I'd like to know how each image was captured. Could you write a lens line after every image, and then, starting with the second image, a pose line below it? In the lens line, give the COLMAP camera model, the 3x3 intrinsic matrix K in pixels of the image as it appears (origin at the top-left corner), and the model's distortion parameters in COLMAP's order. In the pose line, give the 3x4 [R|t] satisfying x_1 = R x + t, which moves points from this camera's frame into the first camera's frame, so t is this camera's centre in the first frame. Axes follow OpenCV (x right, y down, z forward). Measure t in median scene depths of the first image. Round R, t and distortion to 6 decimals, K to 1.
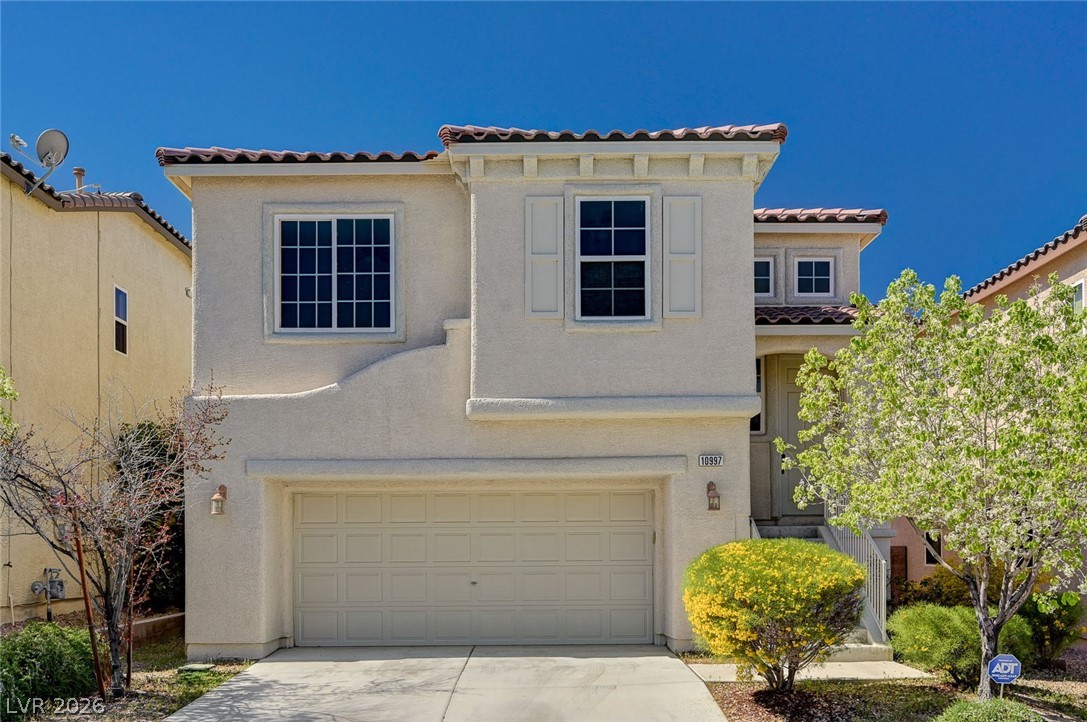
lens RADIAL K [[988.6, 0, 542.4], [0, 988.6, 388.4], [0, 0, 1]] dist [-0.004670, 0.000592]
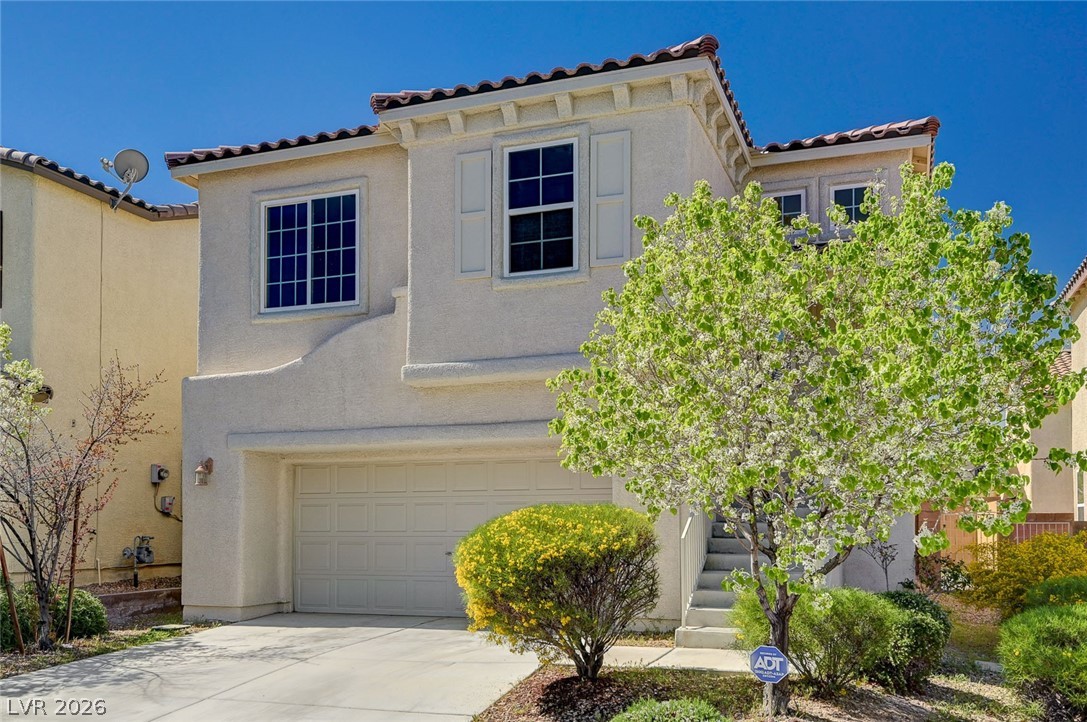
lens RADIAL K [[973.5, 0, 543.5], [0, 973.5, 361.0], [0, 0, 1]] dist [0.011684, 0.001765]
pose [[0.936534, -0.054105, -0.346376, 0.382712], [0.051534, 0.998533, -0.016636, 0.028452], [0.346768, -0.002270, 0.937948, 0.130448]]
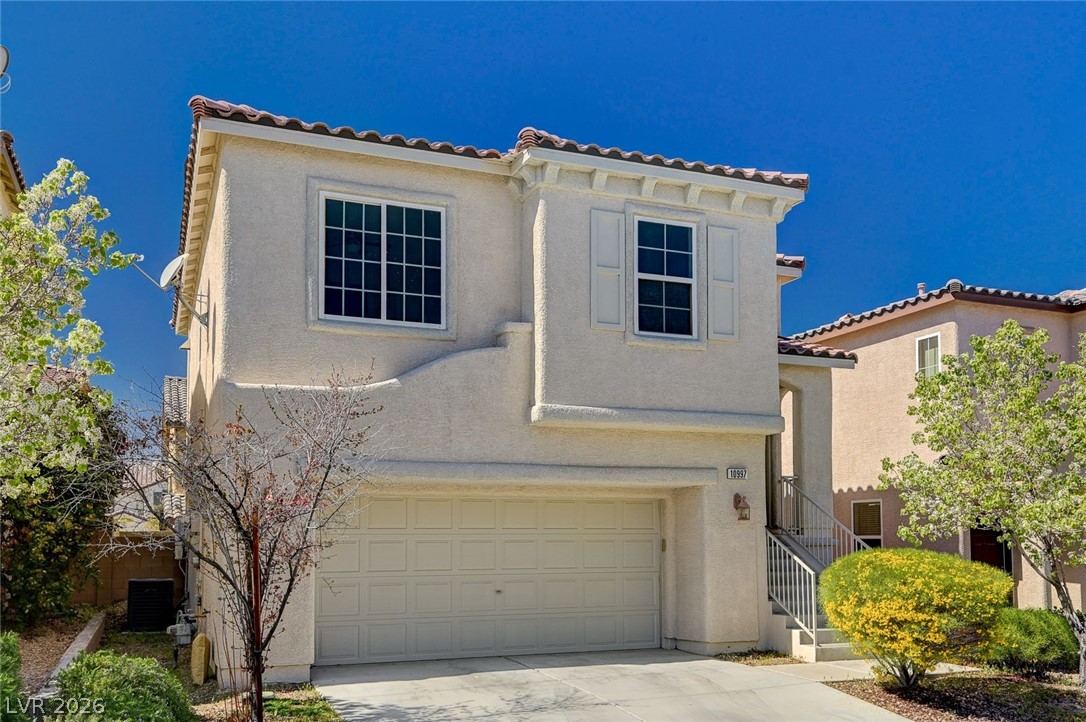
lens RADIAL K [[972.6, 0, 543.0], [0, 972.6, 361.0], [0, 0, 1]] dist [0.011684, 0.001765]
pose [[0.923480, 0.073270, 0.376585, -0.428564], [-0.059737, 0.997083, -0.047506, 0.013227], [-0.378967, 0.021375, 0.925163, 0.091508]]
